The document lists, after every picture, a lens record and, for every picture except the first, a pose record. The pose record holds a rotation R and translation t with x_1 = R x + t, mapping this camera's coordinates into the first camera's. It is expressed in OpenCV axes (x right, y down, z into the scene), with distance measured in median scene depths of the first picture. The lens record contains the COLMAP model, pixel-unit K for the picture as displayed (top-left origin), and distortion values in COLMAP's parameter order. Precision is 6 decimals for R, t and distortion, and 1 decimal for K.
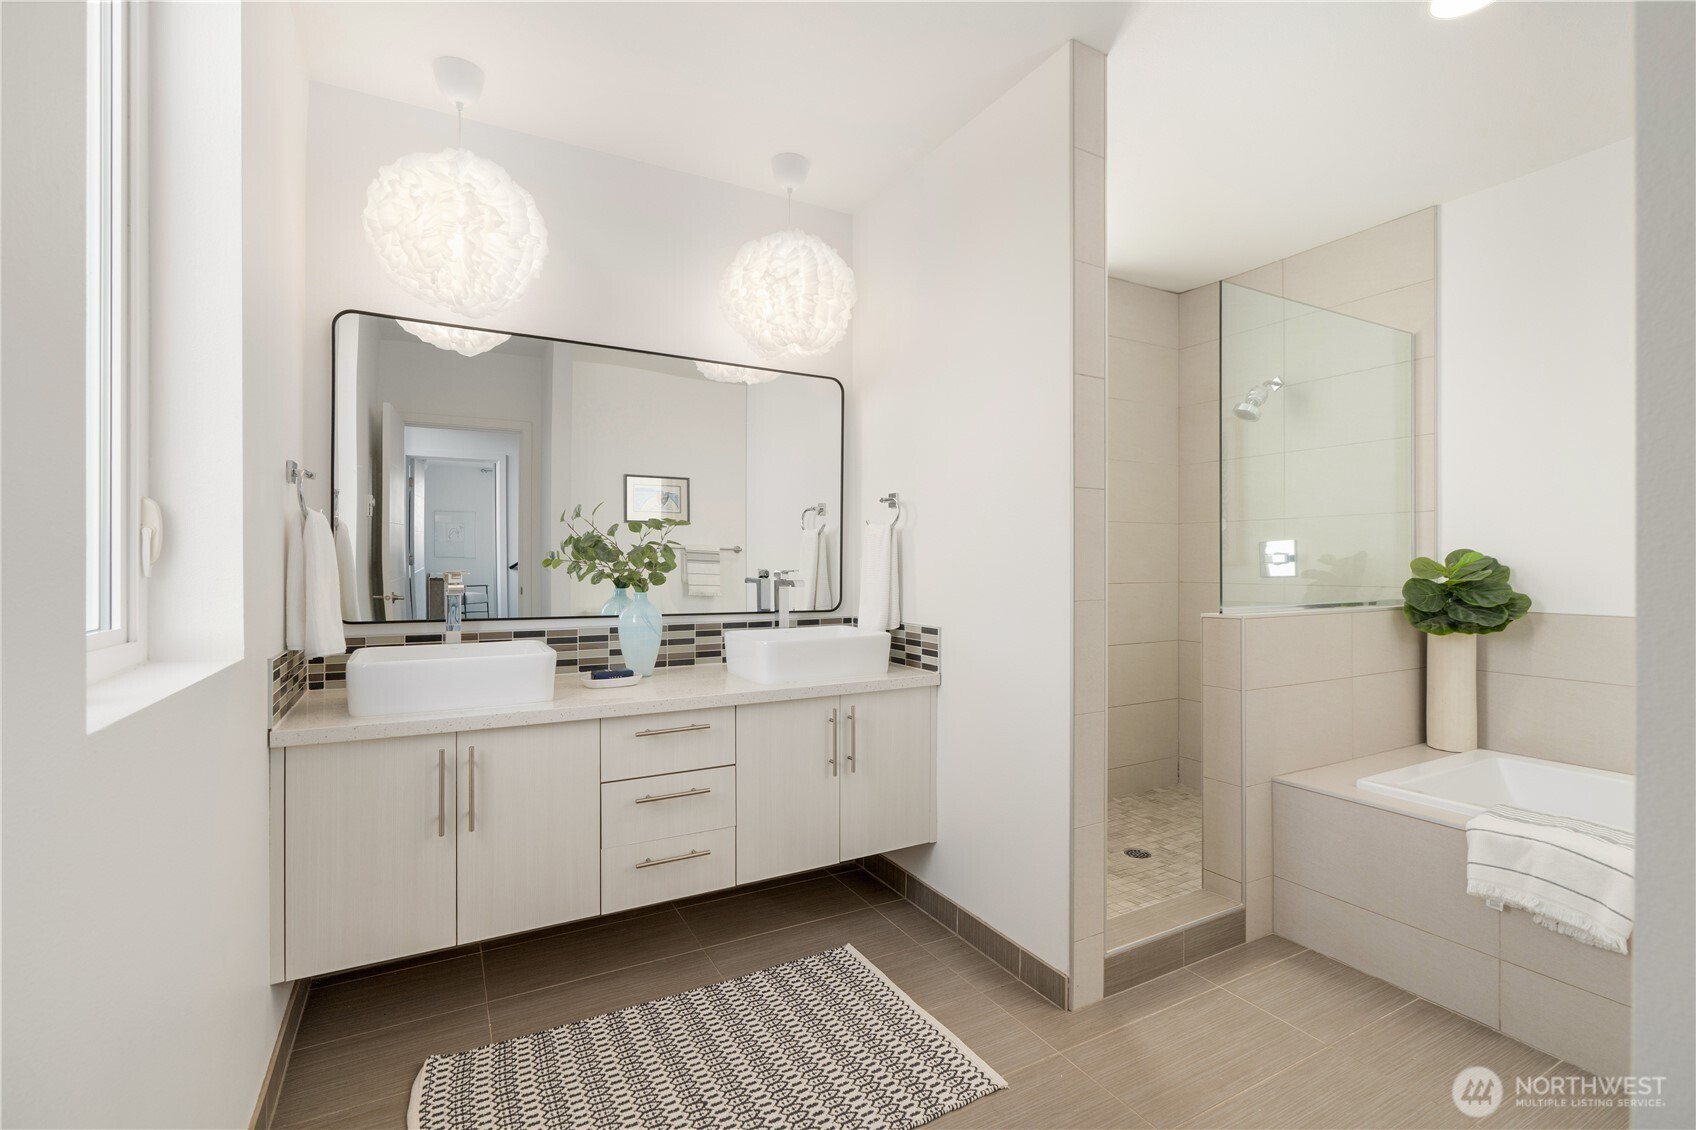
lens RADIAL K [[764.8, 0, 851.4], [0, 764.8, 564.4], [0, 0, 1]] dist [-0.006096, 0.000695]
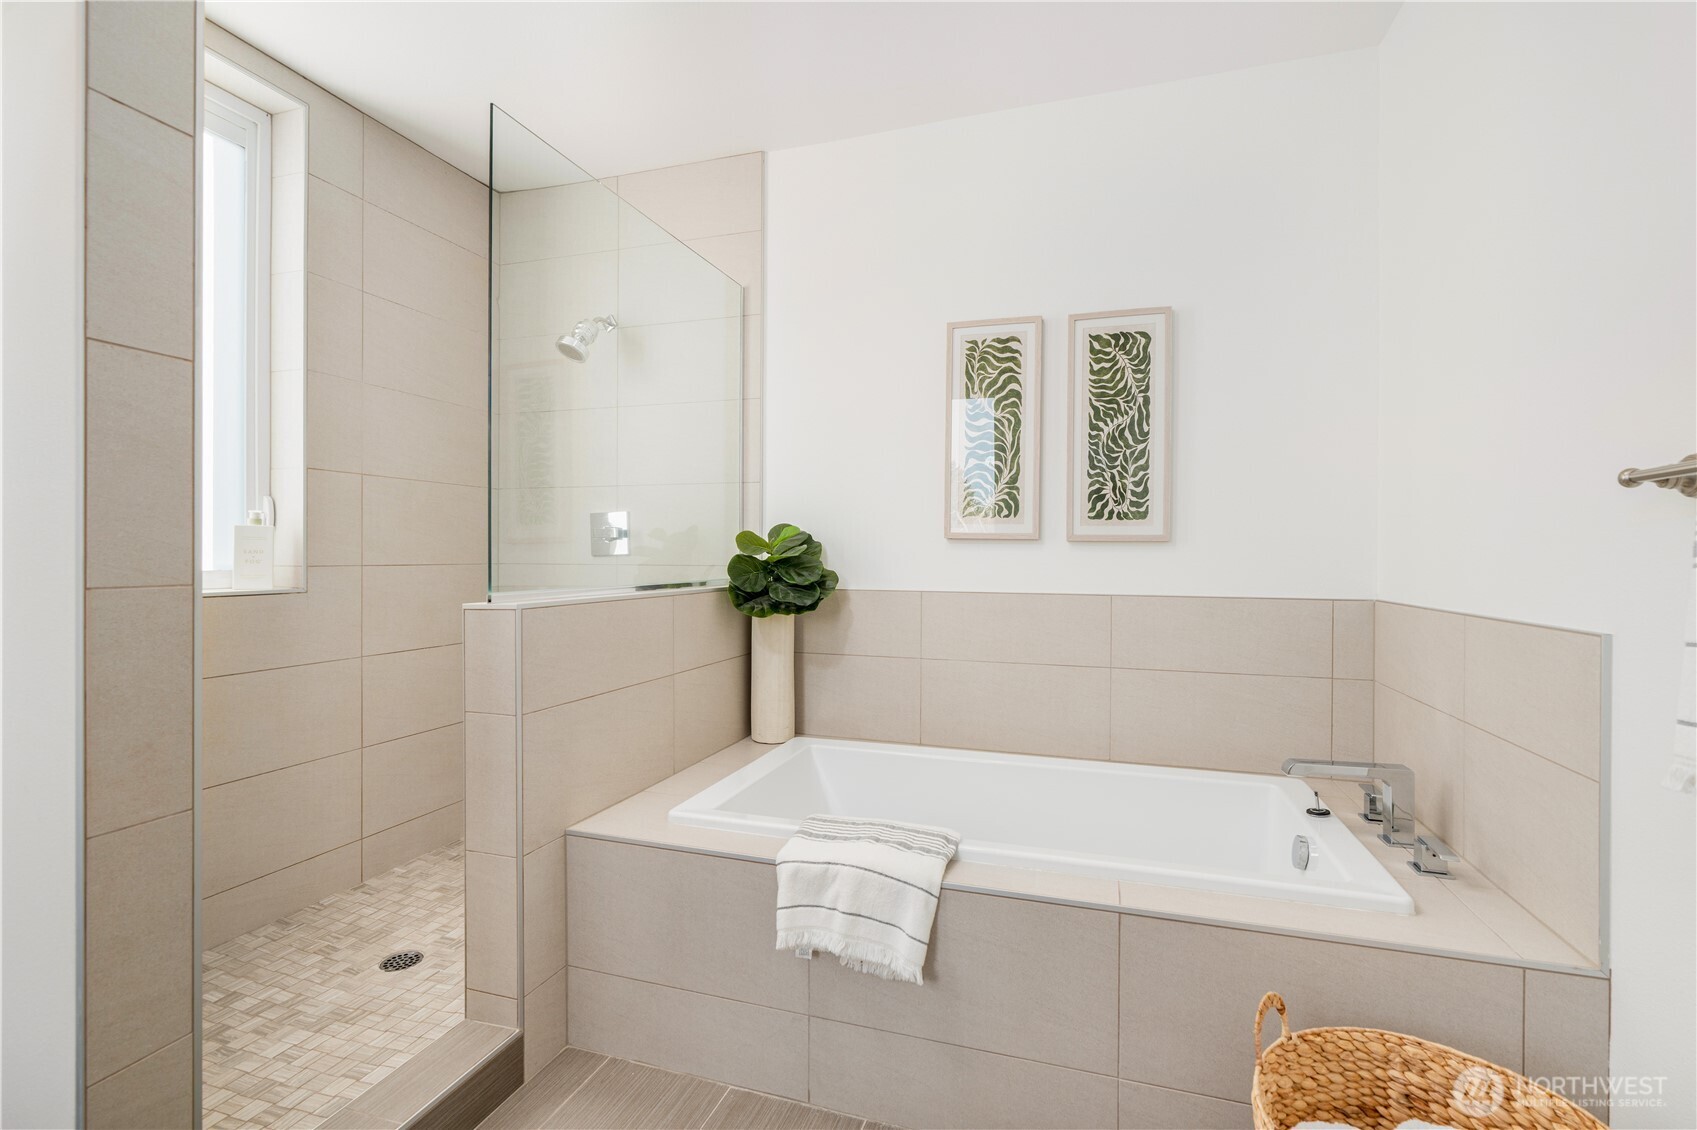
lens RADIAL K [[765.2, 0, 851.4], [0, 765.2, 559.6], [0, 0, 1]] dist [-0.006096, 0.000695]
pose [[0.734232, 0.000027, 0.678898, 0.237276], [-0.004630, 0.999977, 0.004967, 0.019600], [-0.678883, -0.006790, 0.734216, 0.266610]]
